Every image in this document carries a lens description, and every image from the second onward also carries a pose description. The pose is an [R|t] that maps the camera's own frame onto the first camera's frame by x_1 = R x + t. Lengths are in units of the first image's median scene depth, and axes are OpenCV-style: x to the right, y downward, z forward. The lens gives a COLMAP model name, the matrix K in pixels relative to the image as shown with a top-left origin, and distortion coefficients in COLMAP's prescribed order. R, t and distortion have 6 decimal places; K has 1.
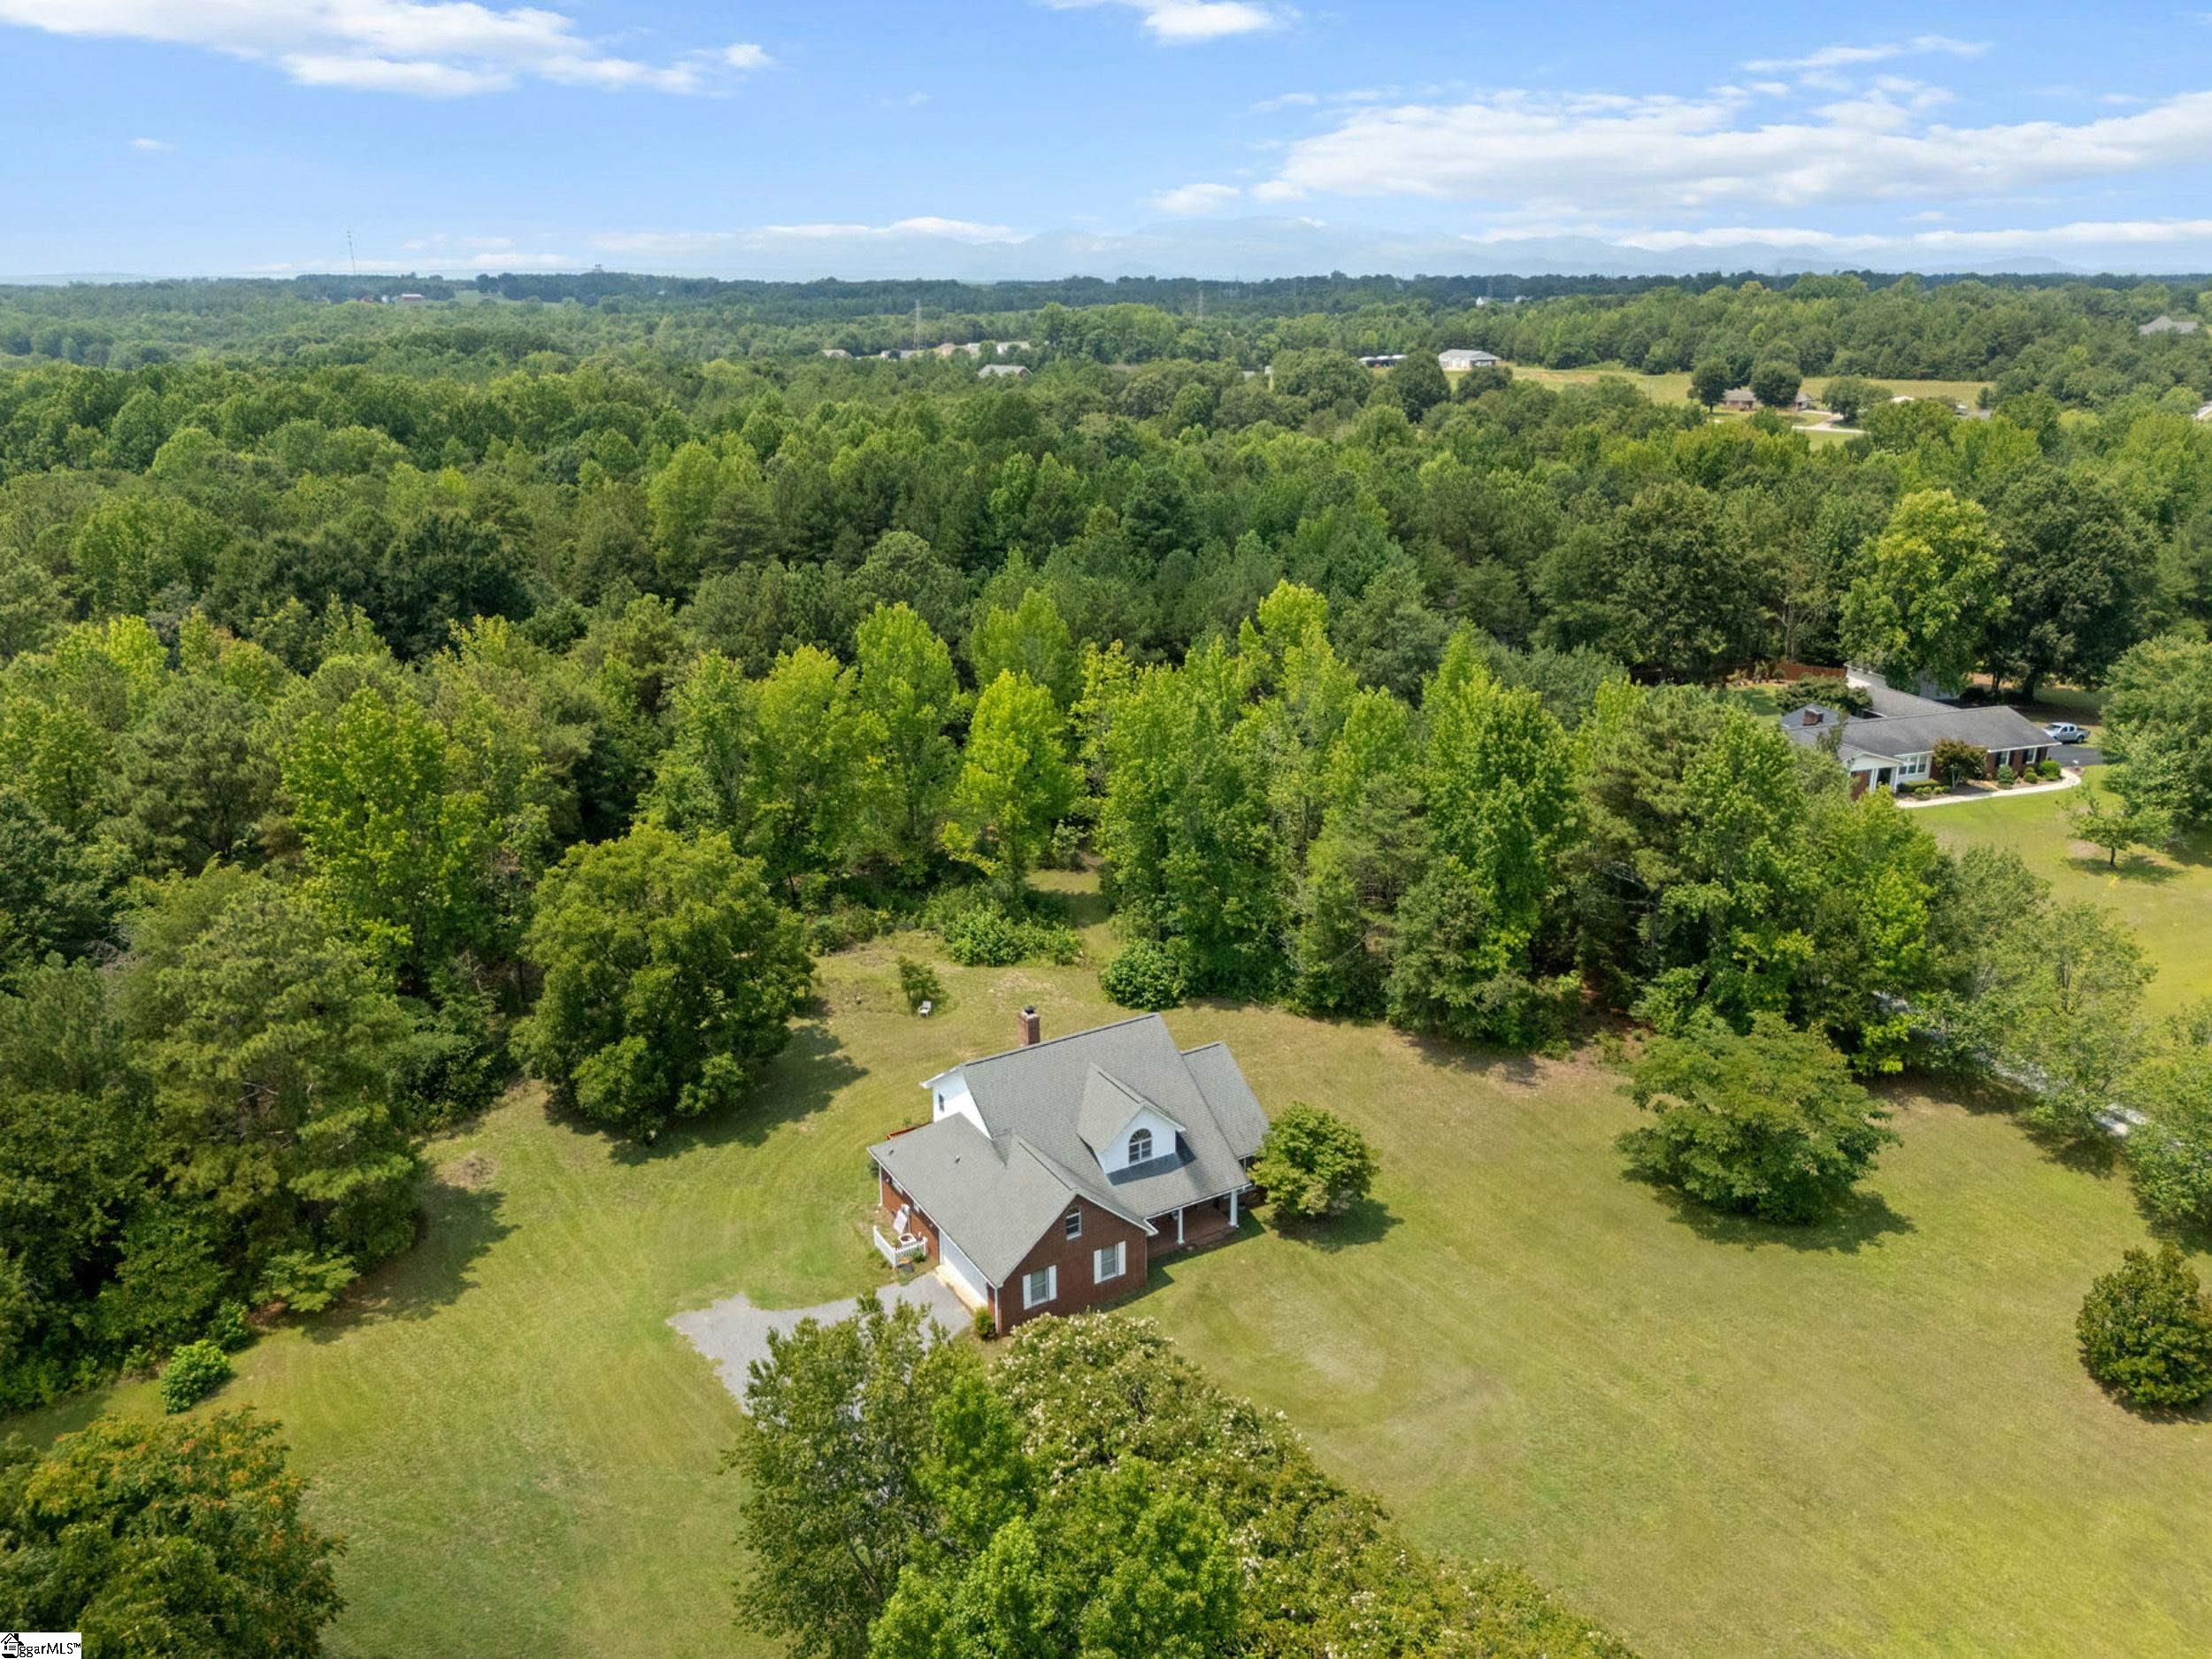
lens RADIAL K [[1636.9, 0, 1099.7], [0, 1636.9, 827.3], [0, 0, 1]] dist [0.101205, -0.134286]
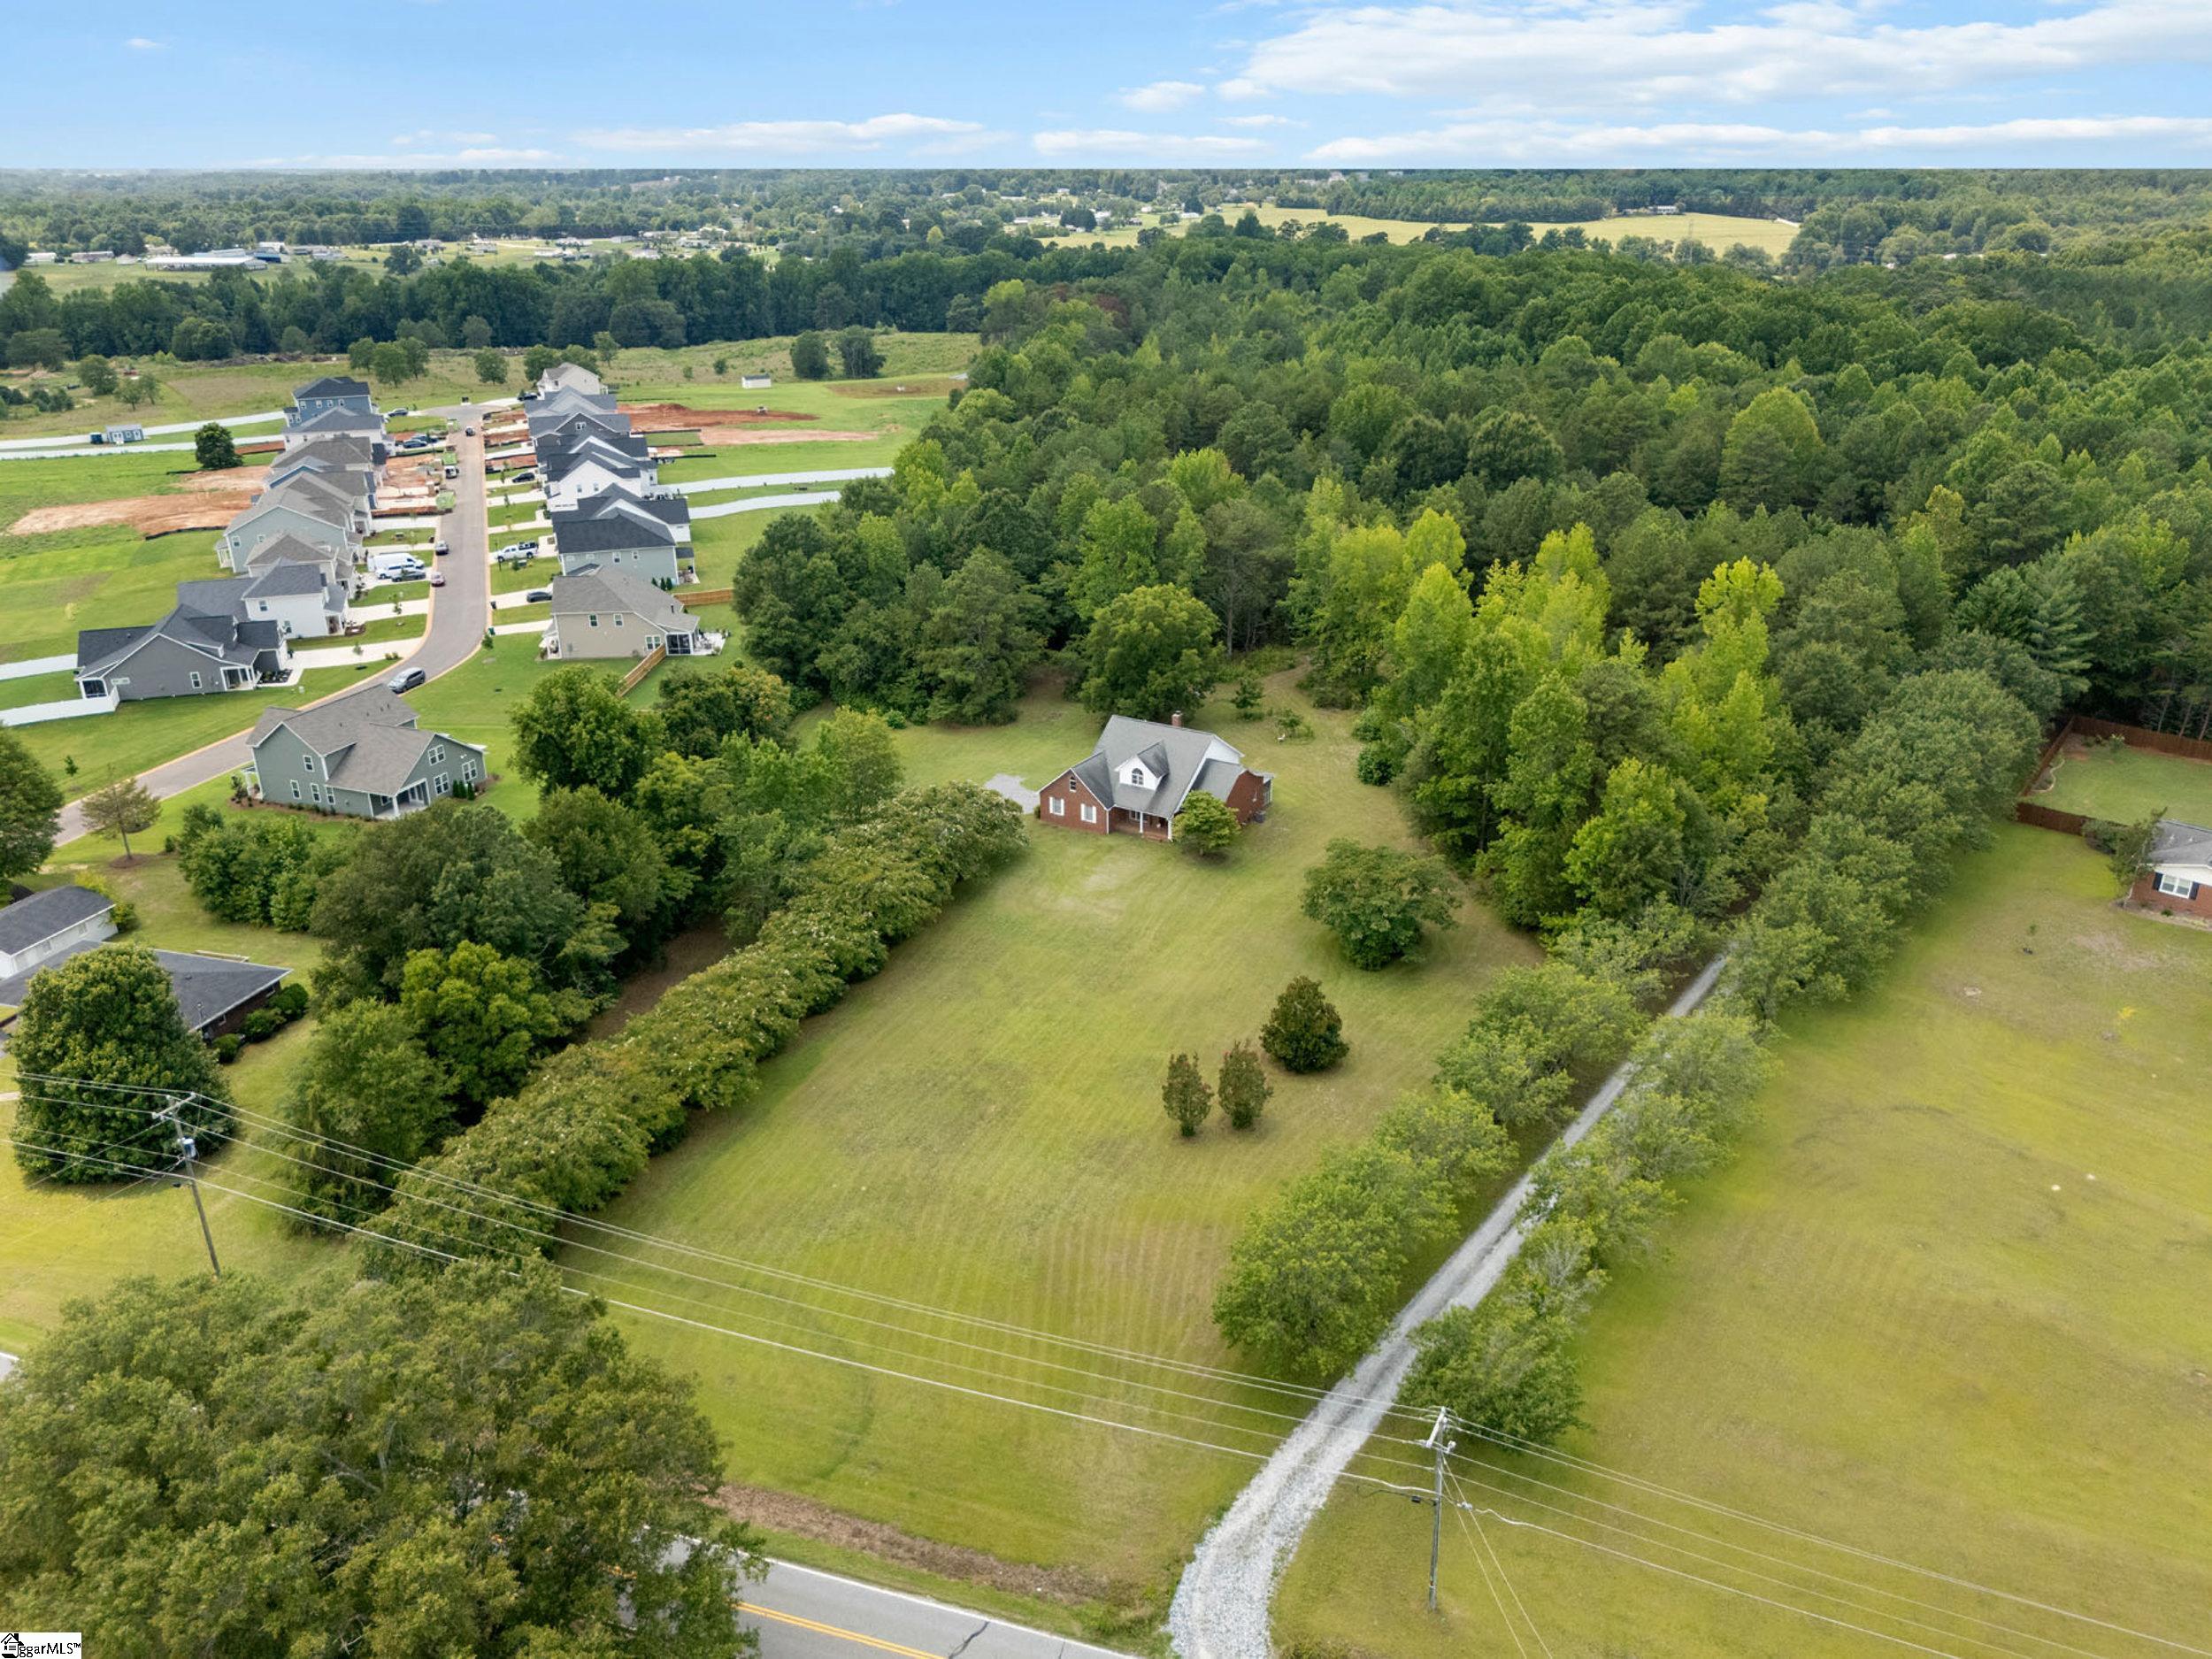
lens RADIAL K [[1611.2, 0, 1116.1], [0, 1611.2, 843.2], [0, 0, 1]] dist [0.097051, -0.118290]
pose [[0.470566, 0.351388, -0.809378, 1.604335], [-0.277663, 0.929653, 0.242174, -0.195296], [0.837539, 0.110775, 0.535031, -0.058436]]
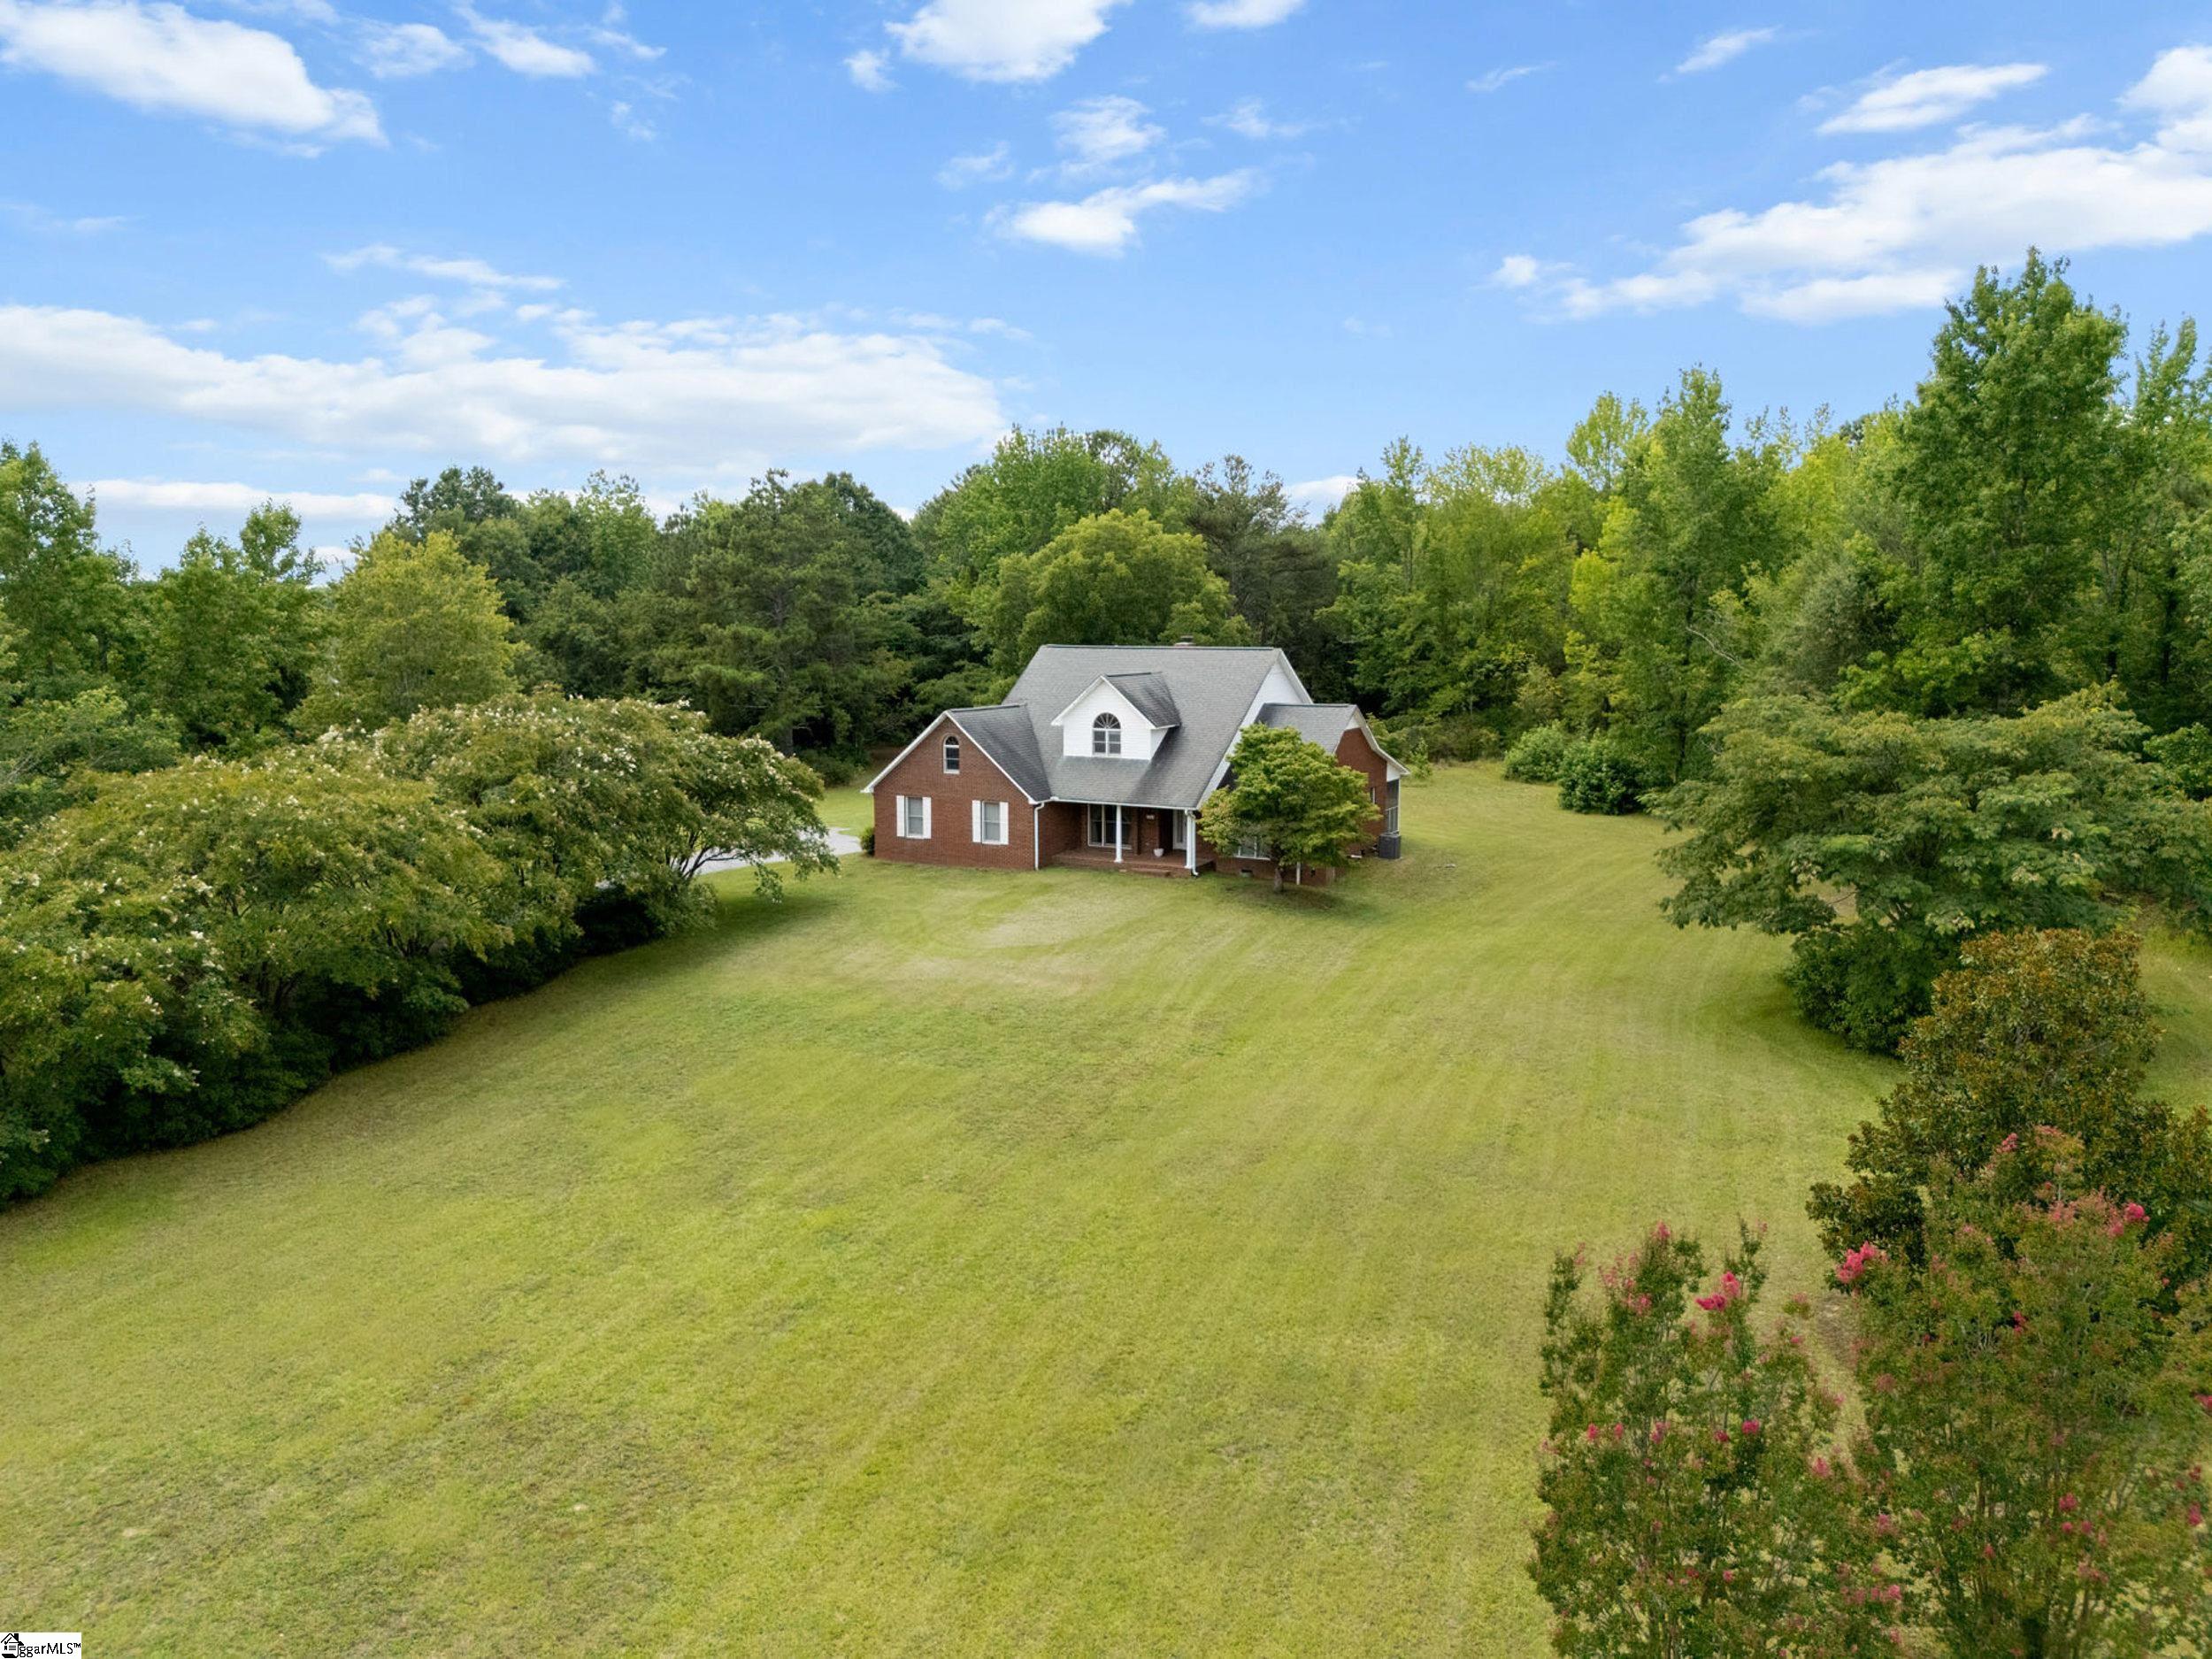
lens RADIAL K [[1611.2, 0, 1116.1], [0, 1611.2, 843.2], [0, 0, 1]] dist [0.097051, -0.118290]
pose [[0.527963, 0.131246, -0.839065, 0.717275], [-0.272311, 0.961983, -0.020872, 0.259886], [0.804427, 0.239506, 0.543631, 0.562659]]
